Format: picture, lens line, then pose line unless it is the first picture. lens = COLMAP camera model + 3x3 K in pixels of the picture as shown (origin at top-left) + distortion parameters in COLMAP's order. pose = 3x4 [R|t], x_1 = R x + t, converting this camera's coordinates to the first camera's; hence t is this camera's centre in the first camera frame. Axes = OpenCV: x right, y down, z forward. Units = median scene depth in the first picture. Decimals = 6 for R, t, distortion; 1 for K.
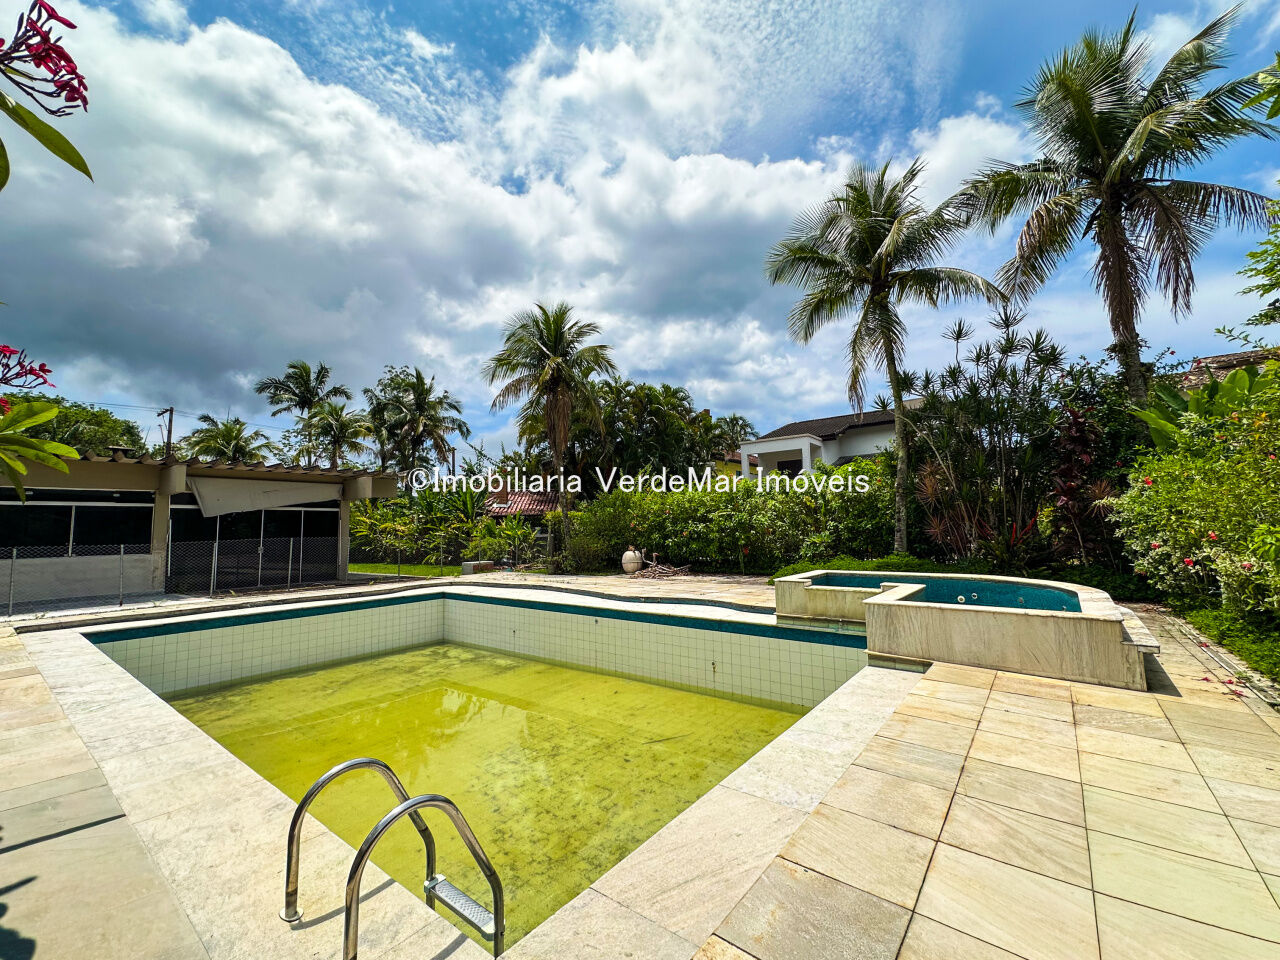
lens RADIAL K [[519.0, 0, 640.0], [0, 519.0, 480.0], [0, 0, 1]] dist [0.003276, 0.000401]
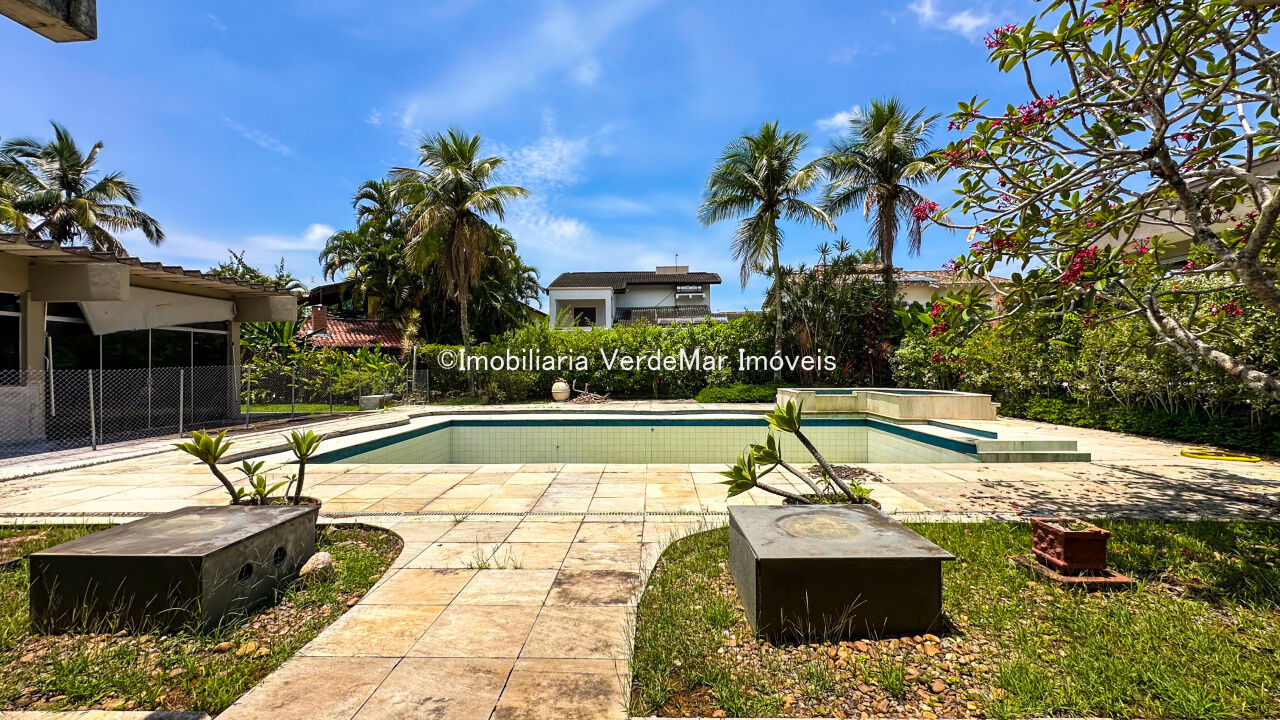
lens RADIAL K [[512.4, 0, 632.5], [0, 512.4, 367.7], [0, 0, 1]] dist [-0.001831, -0.000084]
pose [[0.815139, 0.013358, 0.579112, -0.663319], [-0.064422, 0.995623, 0.067713, 0.020478], [-0.575672, -0.092503, 0.812431, -0.013892]]
